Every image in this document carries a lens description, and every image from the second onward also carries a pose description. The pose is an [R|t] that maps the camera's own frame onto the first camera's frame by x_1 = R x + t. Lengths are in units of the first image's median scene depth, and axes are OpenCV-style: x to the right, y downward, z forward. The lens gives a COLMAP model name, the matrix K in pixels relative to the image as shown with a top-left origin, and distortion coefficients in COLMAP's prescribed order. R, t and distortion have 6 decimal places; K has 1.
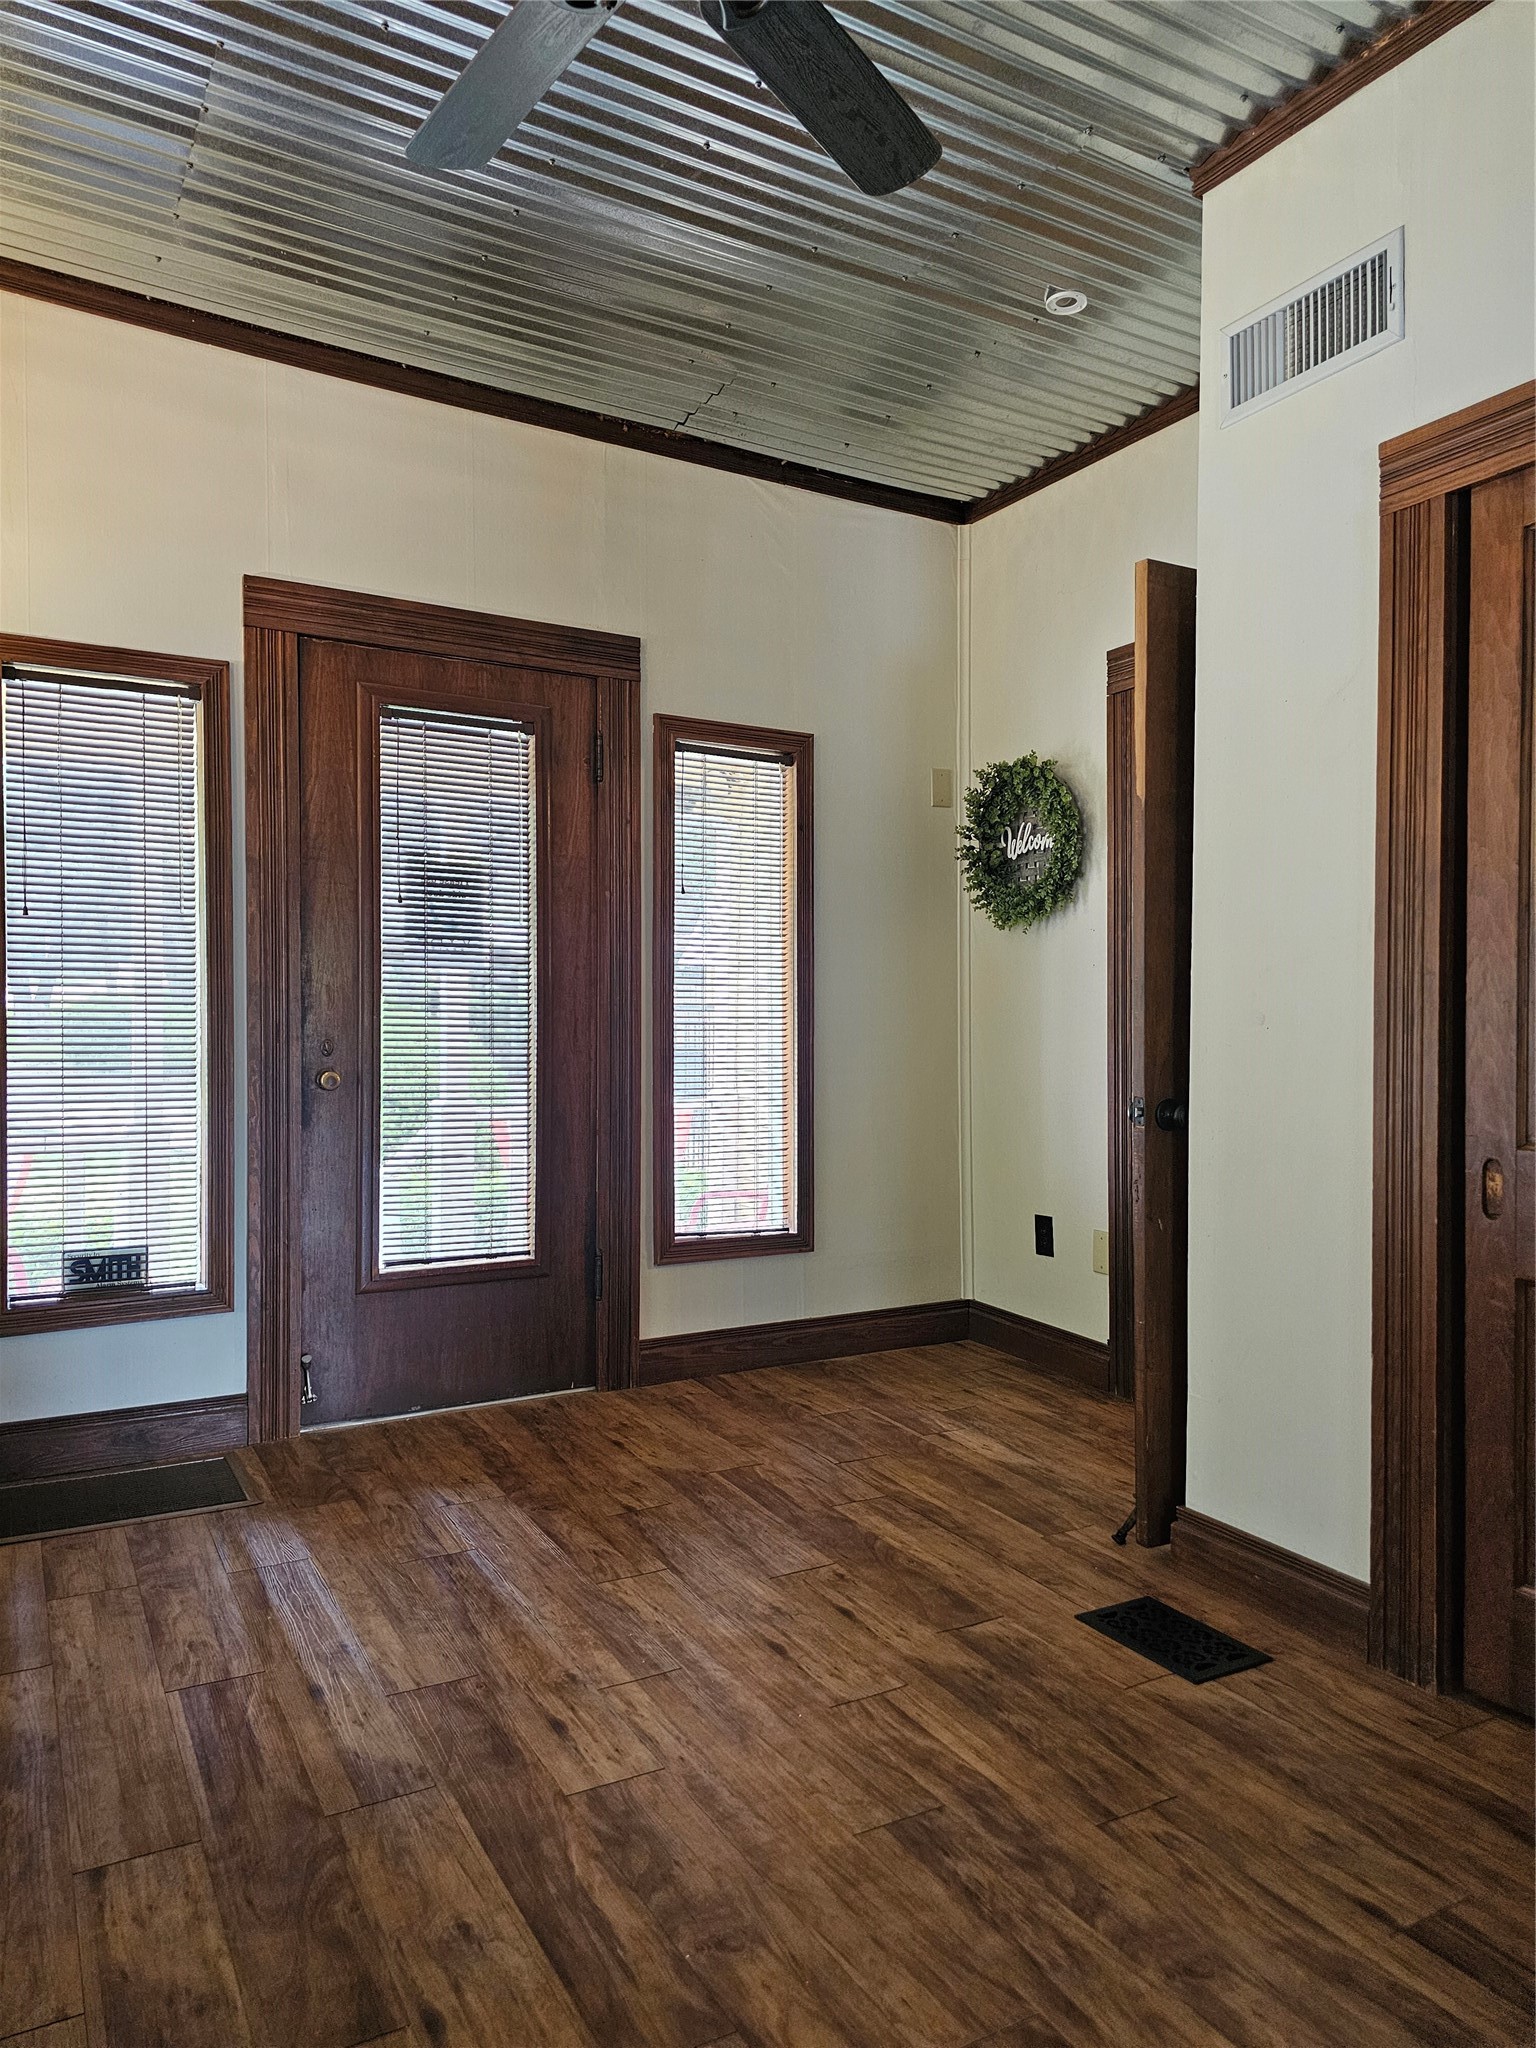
lens RADIAL K [[1384.7, 0, 764.9], [0, 1384.7, 1023.3], [0, 0, 1]] dist [0.032064, -0.016413]
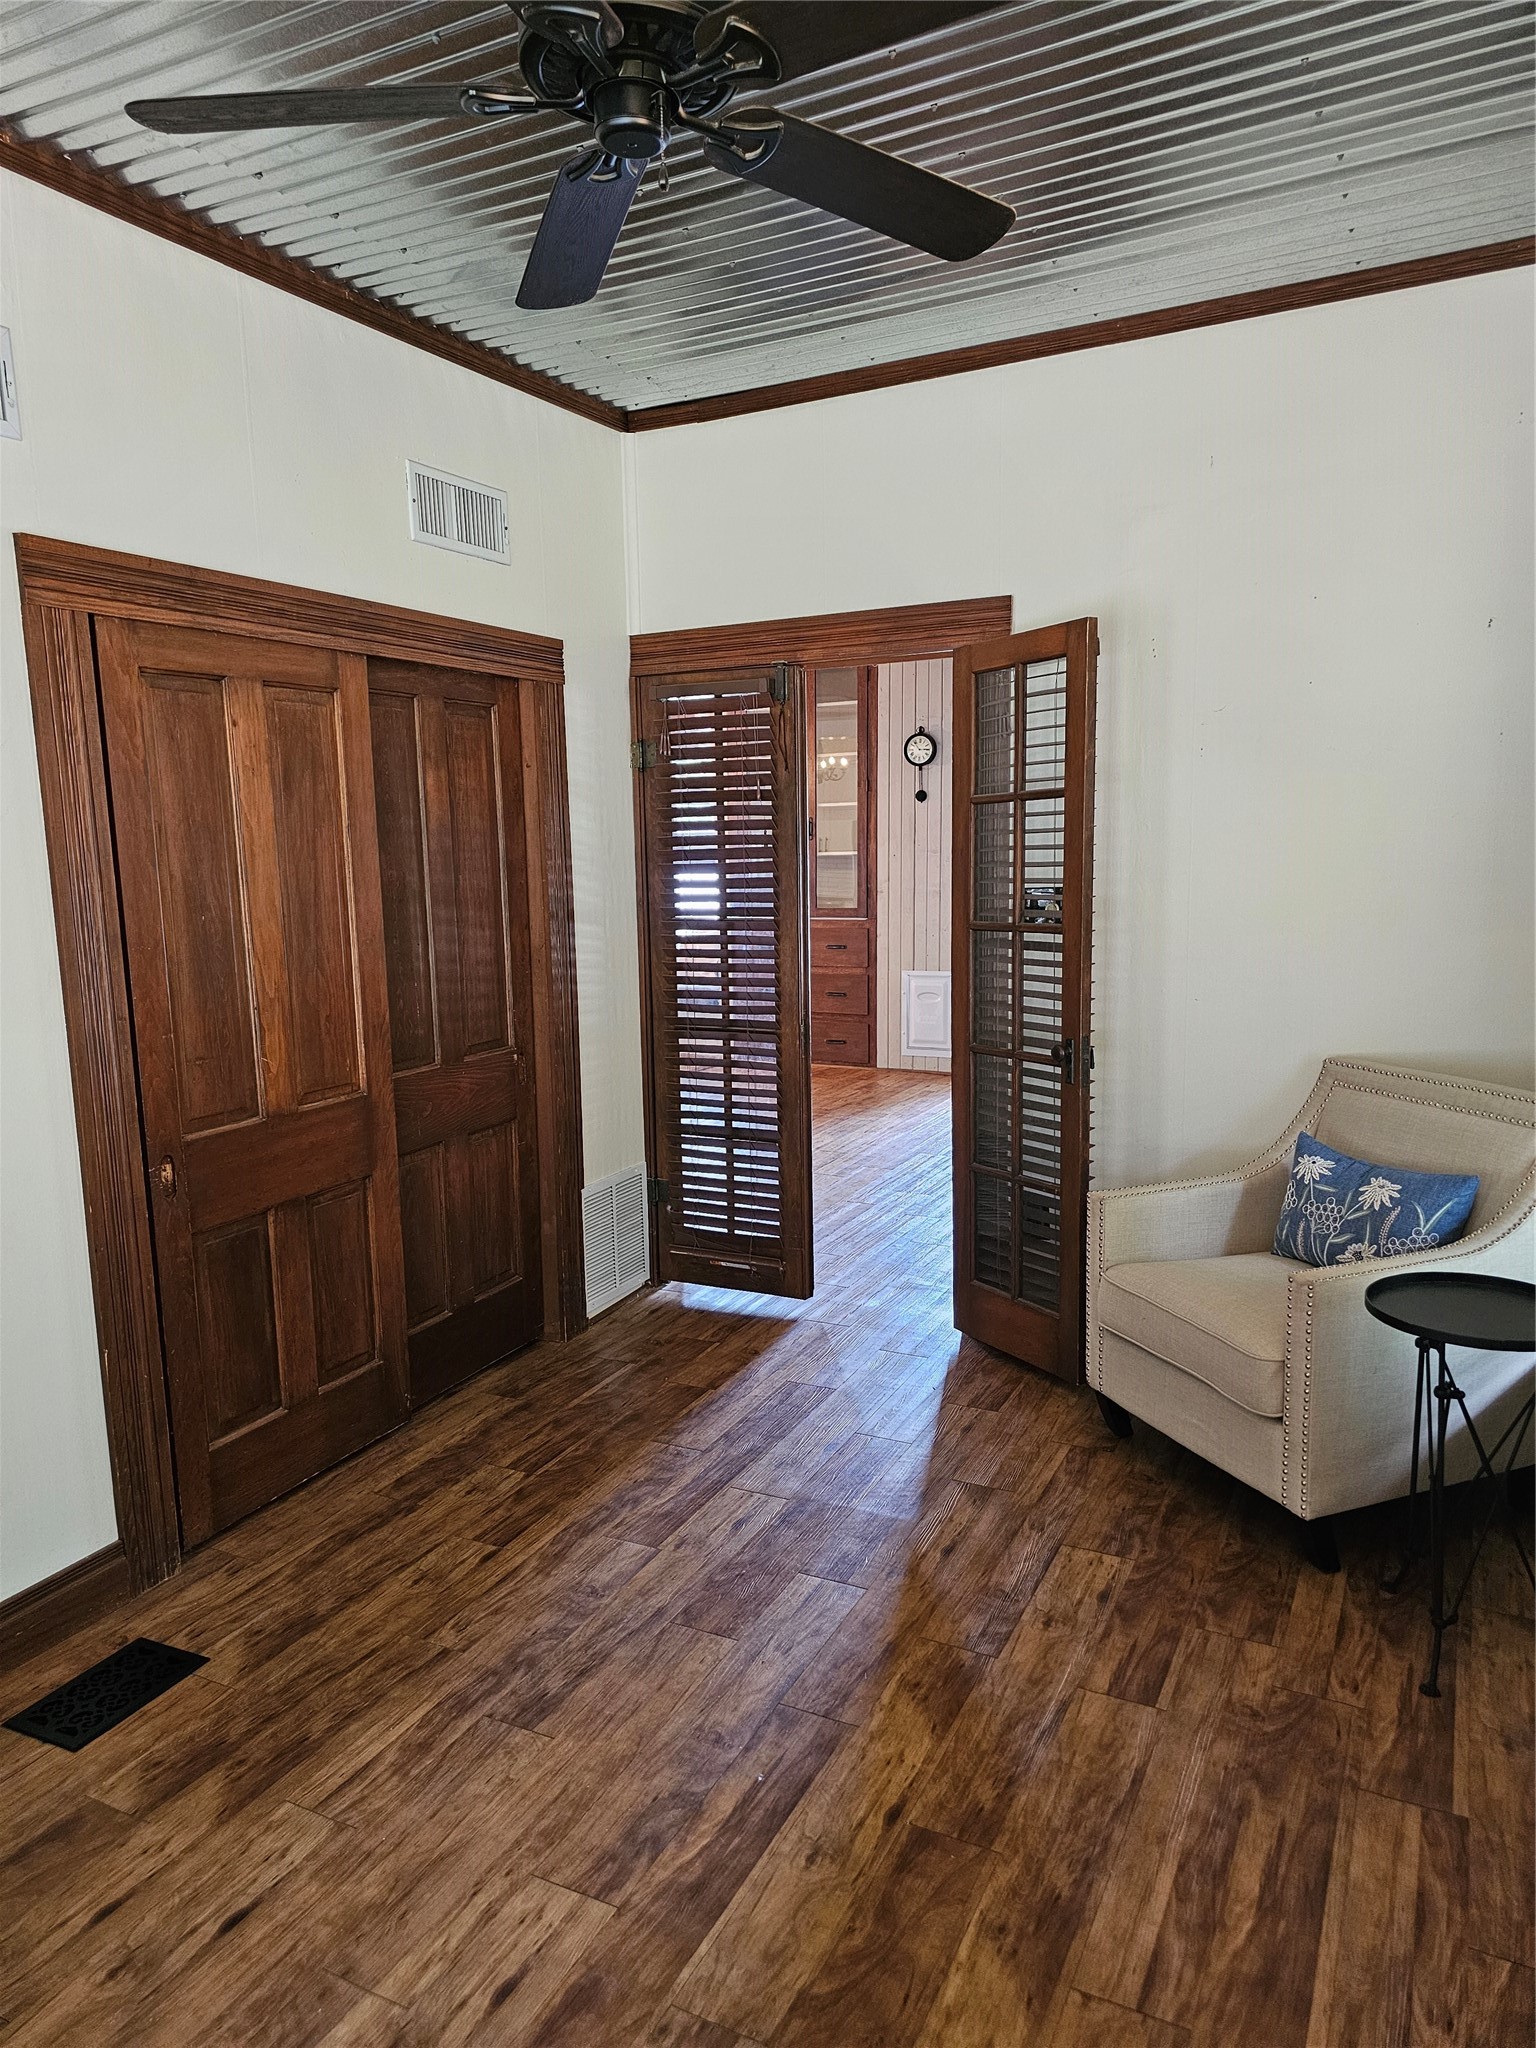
lens RADIAL K [[1384.7, 0, 766.9], [0, 1384.7, 1029.7], [0, 0, 1]] dist [0.032064, -0.016413]
pose [[-0.557585, -0.109229, 0.822902, -0.930718], [0.026765, 0.988424, 0.149335, -0.217094], [-0.829688, 0.105292, -0.548207, 1.345833]]
